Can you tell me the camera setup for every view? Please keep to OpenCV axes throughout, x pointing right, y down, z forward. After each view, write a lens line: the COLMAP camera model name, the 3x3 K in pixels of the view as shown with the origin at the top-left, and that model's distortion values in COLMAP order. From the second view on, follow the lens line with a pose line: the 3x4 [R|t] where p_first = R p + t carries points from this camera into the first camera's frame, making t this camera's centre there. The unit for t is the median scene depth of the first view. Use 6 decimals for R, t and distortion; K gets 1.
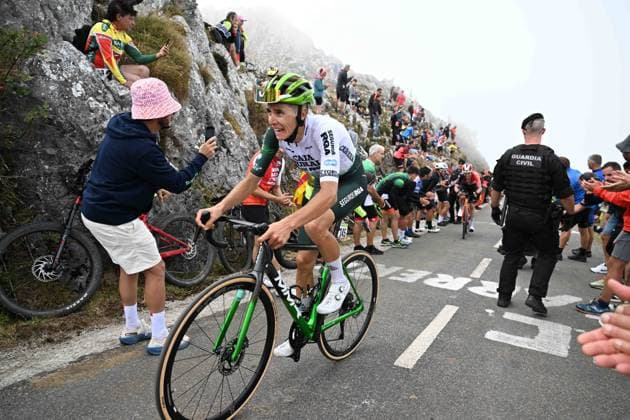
lens RADIAL K [[420.7, 0, 314.3], [0, 420.7, 212.2], [0, 0, 1]] dist [-0.001188, 0.000254]
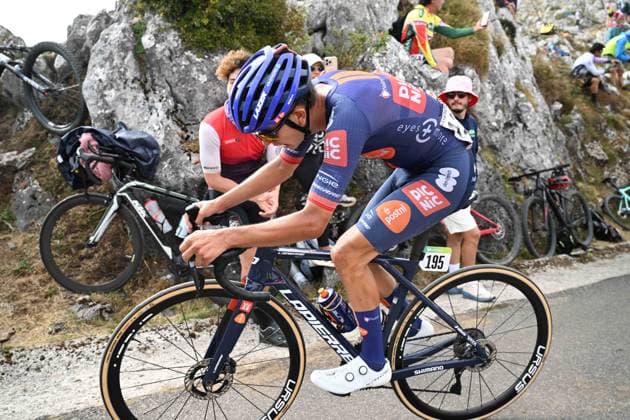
lens RADIAL K [[464.4, 0, 311.9], [0, 464.4, 211.2], [0, 0, 1]] dist [-0.012726, 0.008662]
pose [[0.866241, 0.018092, -0.499299, -0.123657], [-0.003655, 0.999547, 0.029877, 0.013800], [0.499613, -0.024056, 0.865915, -0.128359]]
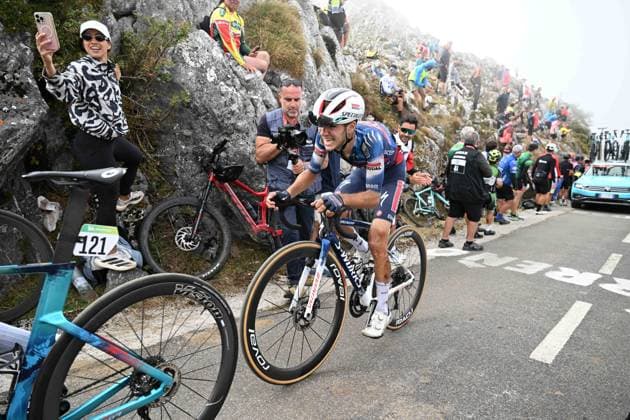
lens RADIAL K [[420.7, 0, 314.3], [0, 420.7, 211.4], [0, 0, 1]] dist [-0.001188, 0.000254]
pose [[0.978948, 0.038129, -0.200519, -0.059932], [-0.030905, 0.998760, 0.039036, 0.005841], [0.201759, -0.032018, 0.978912, -0.009420]]
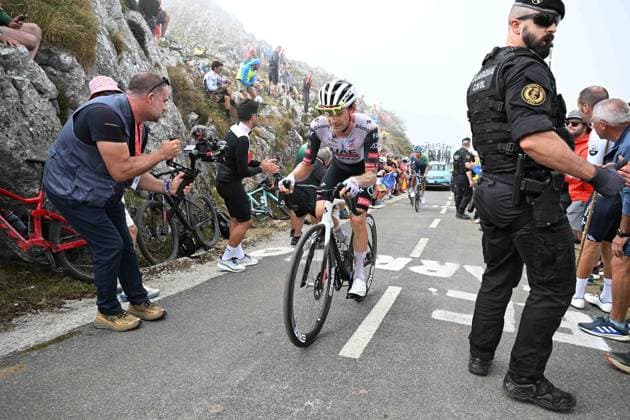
lens RADIAL K [[420.7, 0, 315.7], [0, 420.7, 211.2], [0, 0, 1]] dist [-0.001188, 0.000254]
pose [[0.987733, -0.028599, 0.153511, 0.007395], [0.024968, 0.999362, 0.025526, 0.019307], [-0.154143, -0.021380, 0.987817, 0.075962]]
